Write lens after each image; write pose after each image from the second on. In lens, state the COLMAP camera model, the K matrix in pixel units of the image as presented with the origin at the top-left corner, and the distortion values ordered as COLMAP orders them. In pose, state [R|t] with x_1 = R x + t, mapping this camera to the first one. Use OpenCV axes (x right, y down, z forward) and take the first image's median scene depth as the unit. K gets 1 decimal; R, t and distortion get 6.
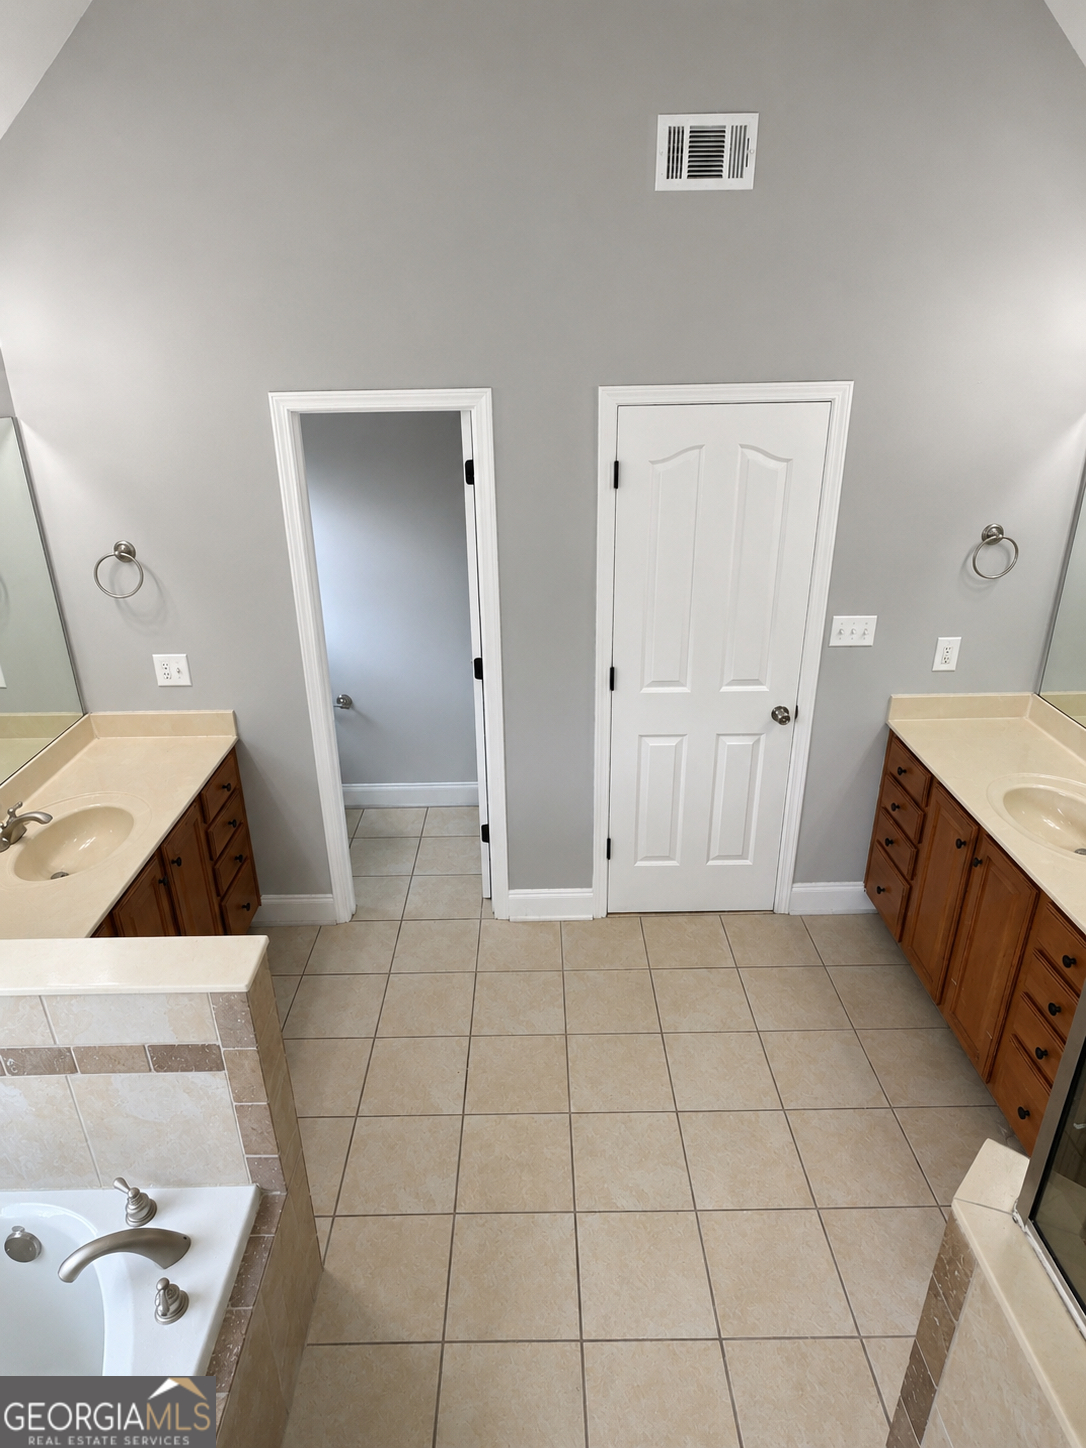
lens RADIAL K [[846.9, 0, 539.4], [0, 846.9, 723.1], [0, 0, 1]] dist [-0.003824, 0.001811]
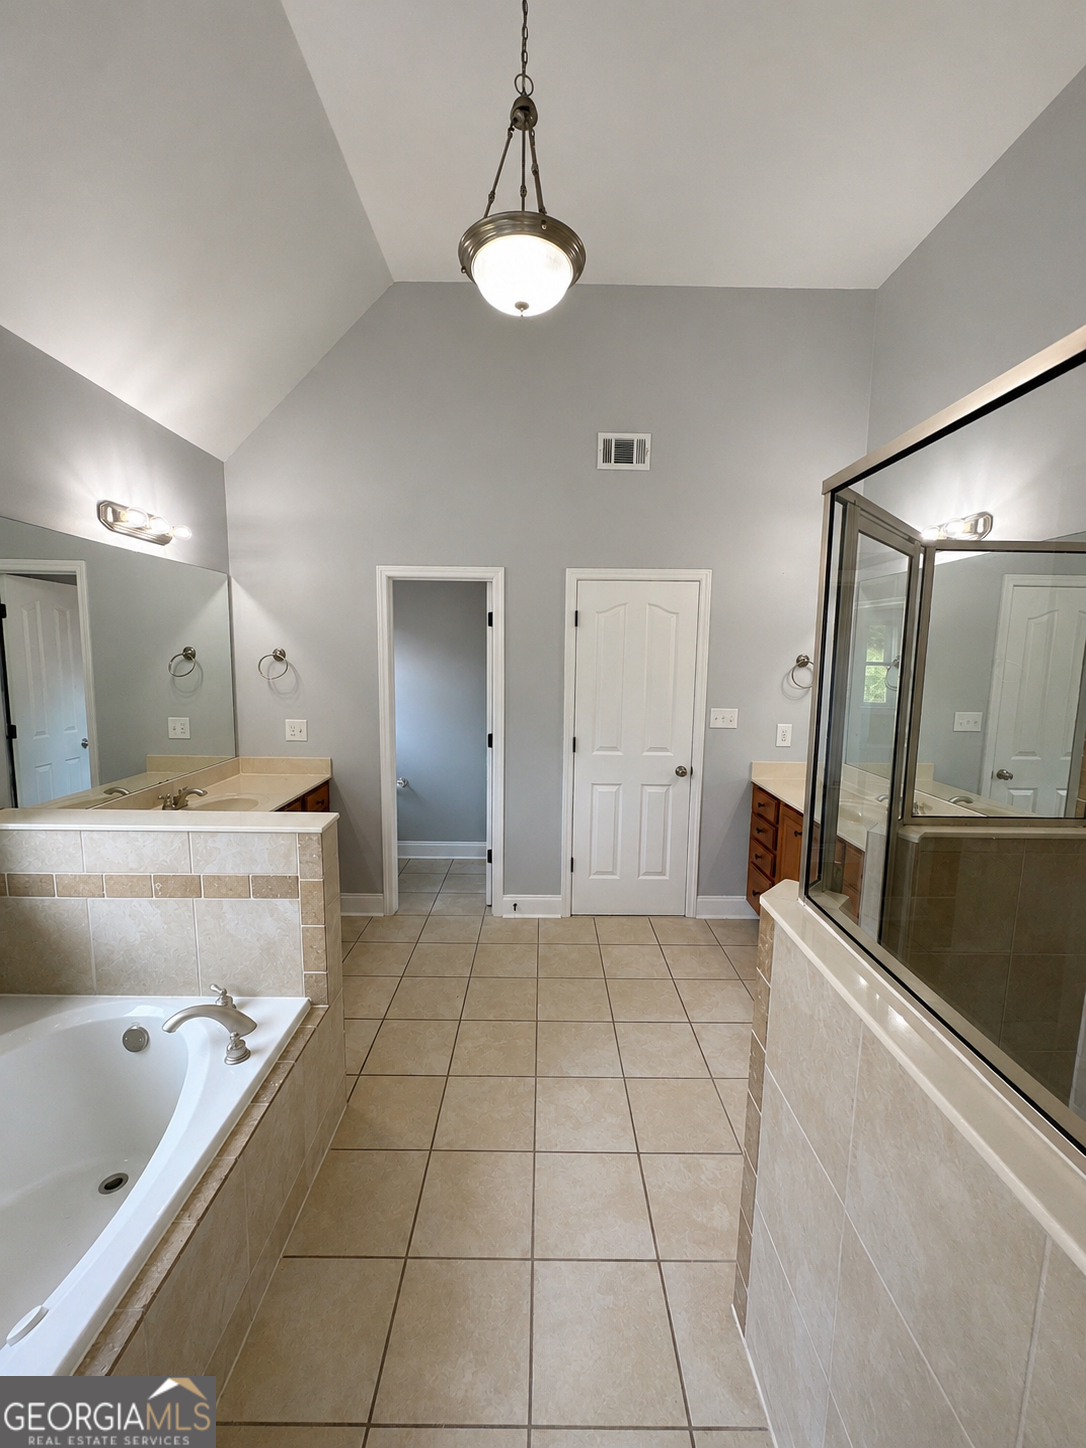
lens RADIAL K [[573.6, 0, 546.0], [0, 573.6, 727.8], [0, 0, 1]] dist [-0.001853, 0.000264]
pose [[0.999635, 0.026913, 0.002209, 0.032871], [-0.025214, 0.959560, -0.280373, 0.234943], [-0.009666, 0.280215, 0.959889, -0.039648]]
